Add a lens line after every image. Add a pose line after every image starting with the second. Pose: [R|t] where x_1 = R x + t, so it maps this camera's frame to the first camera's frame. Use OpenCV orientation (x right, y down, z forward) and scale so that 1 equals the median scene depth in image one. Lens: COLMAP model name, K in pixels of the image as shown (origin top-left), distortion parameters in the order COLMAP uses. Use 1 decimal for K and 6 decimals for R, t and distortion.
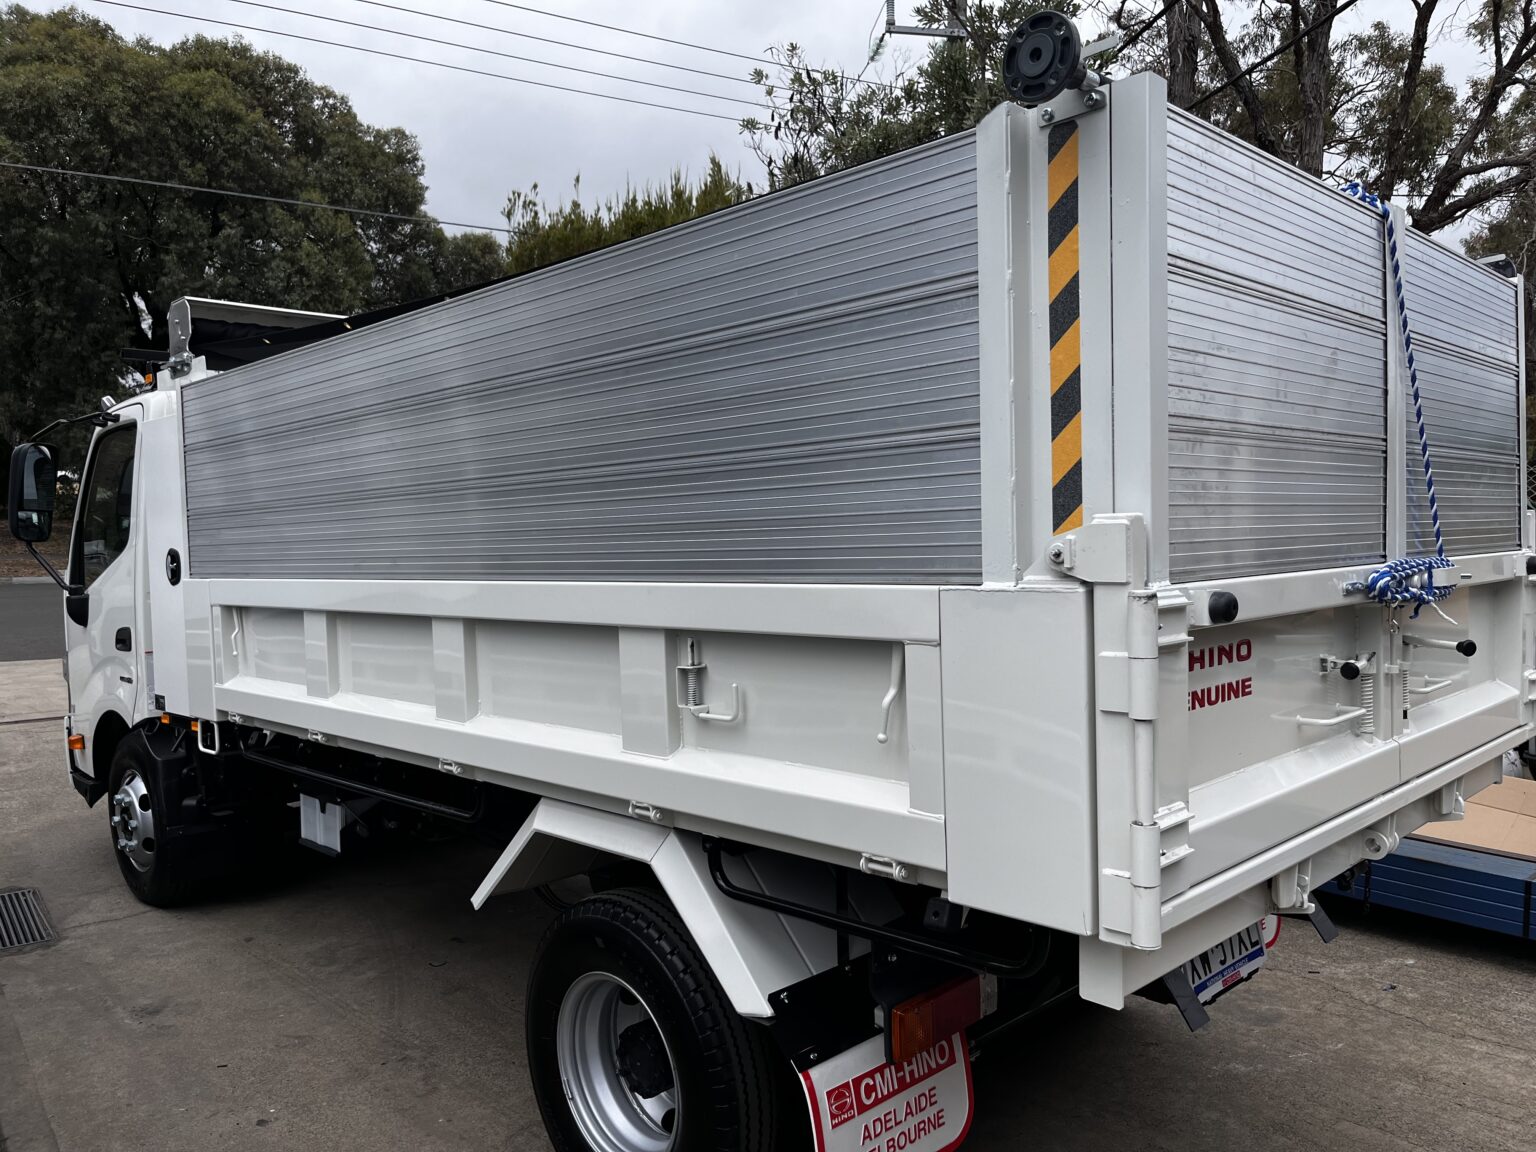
lens RADIAL K [[1184.3, 0, 768.0], [0, 1184.3, 576.0], [0, 0, 1]] dist [-0.010897, -0.005524]
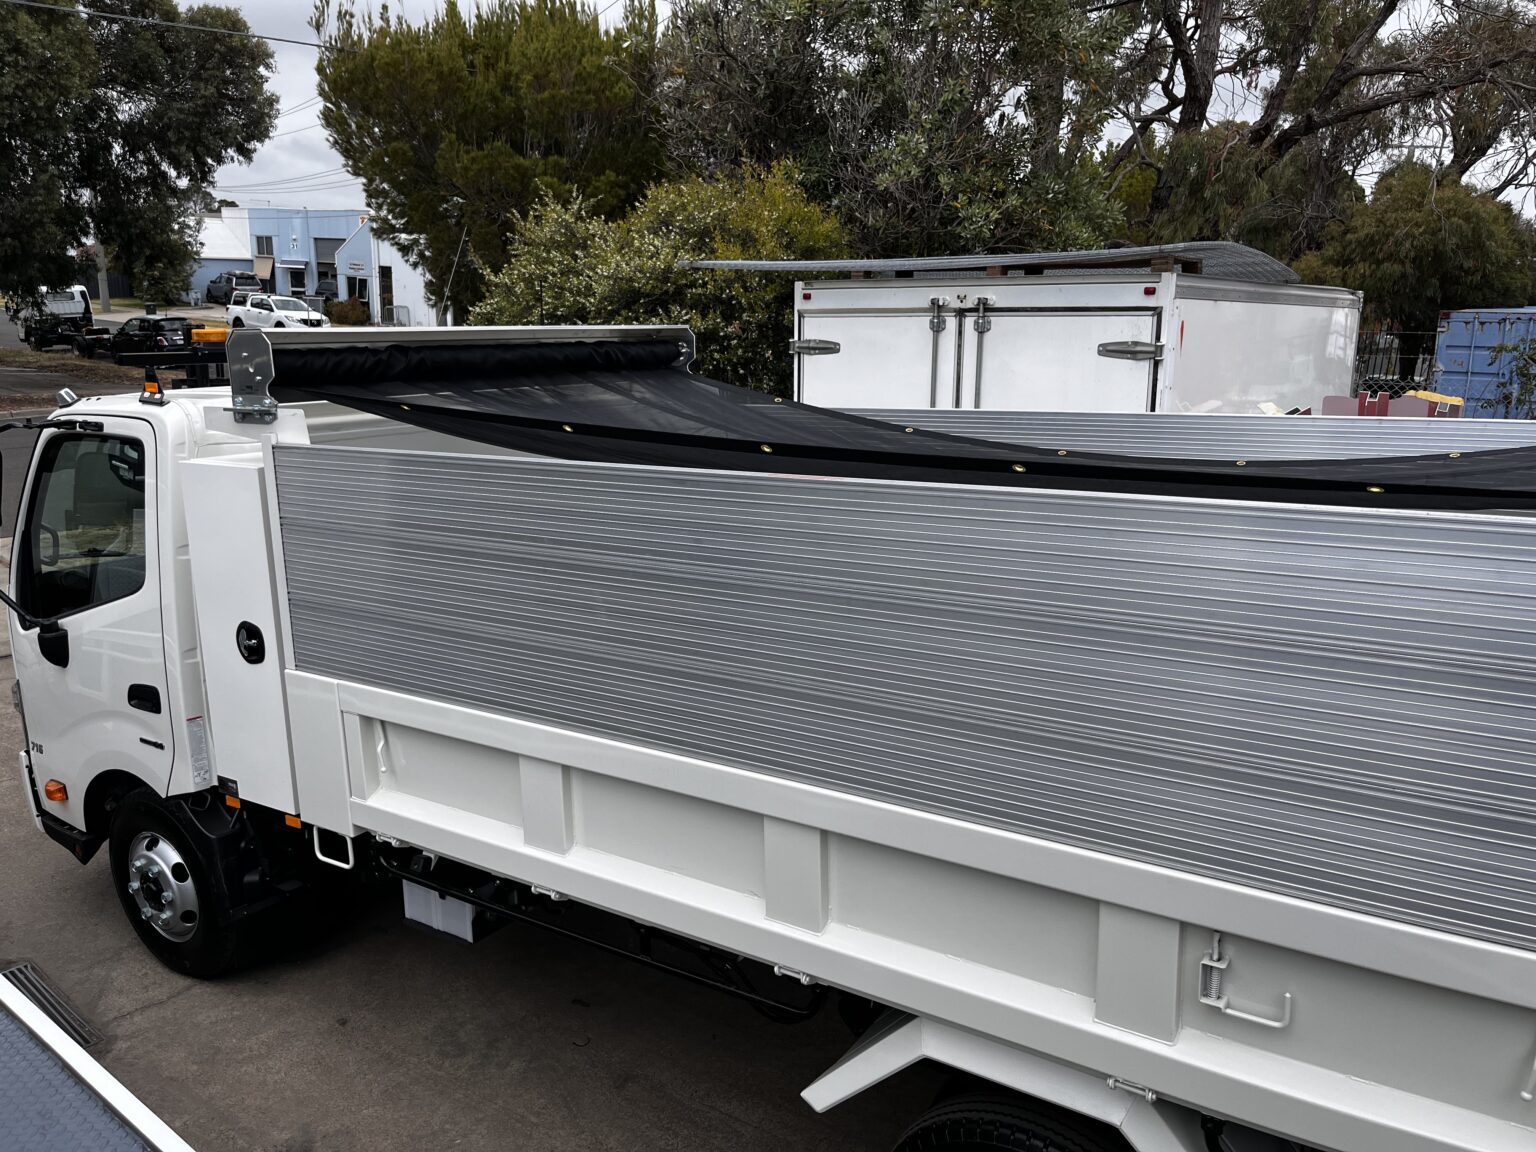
lens RADIAL K [[1178.1, 0, 768.0], [0, 1178.1, 576.0], [0, 0, 1]] dist [0.006040, 0.003744]
pose [[0.978905, -0.029692, 0.202147, -0.307806], [-0.004572, 0.985953, 0.166961, -0.199566], [-0.204265, -0.164363, 0.965018, 0.108805]]
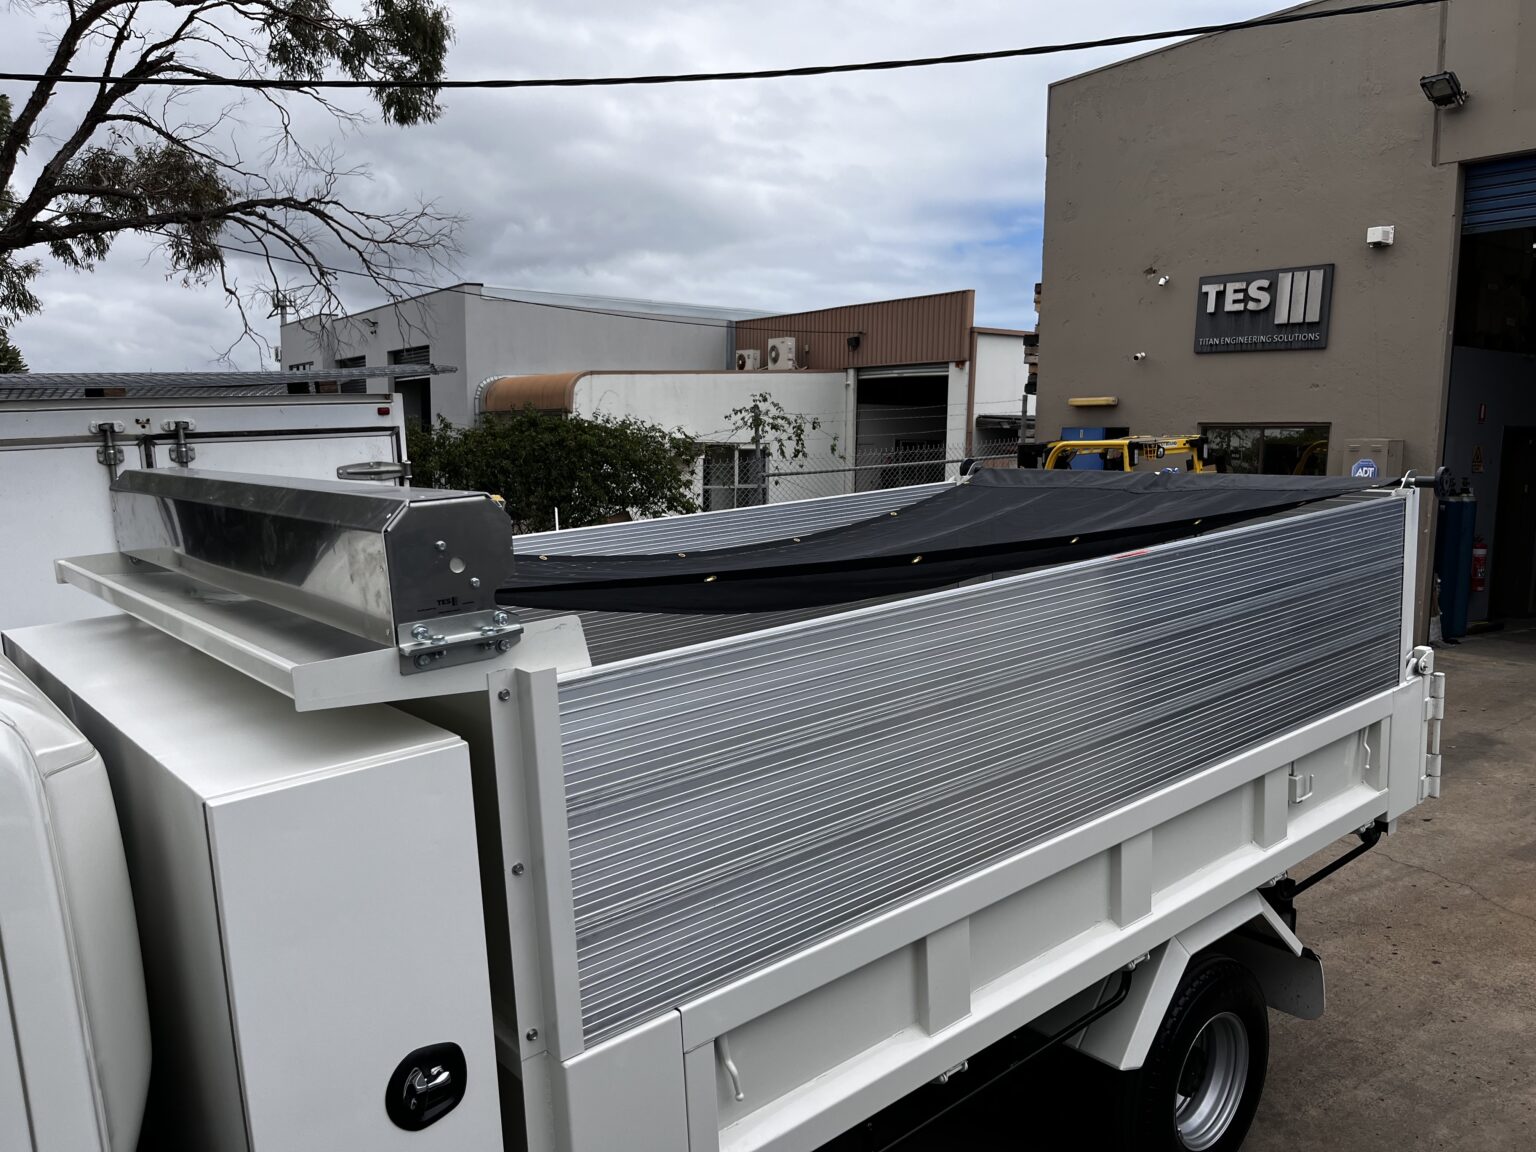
lens RADIAL K [[1165.1, 0, 775.3], [0, 1165.1, 579.7], [0, 0, 1]] dist [0.102056, -0.161524]
pose [[0.079933, -0.133426, 0.987830, -0.906173], [0.076076, 0.988927, 0.127418, -0.244372], [-0.993893, 0.064966, 0.089198, 0.812757]]
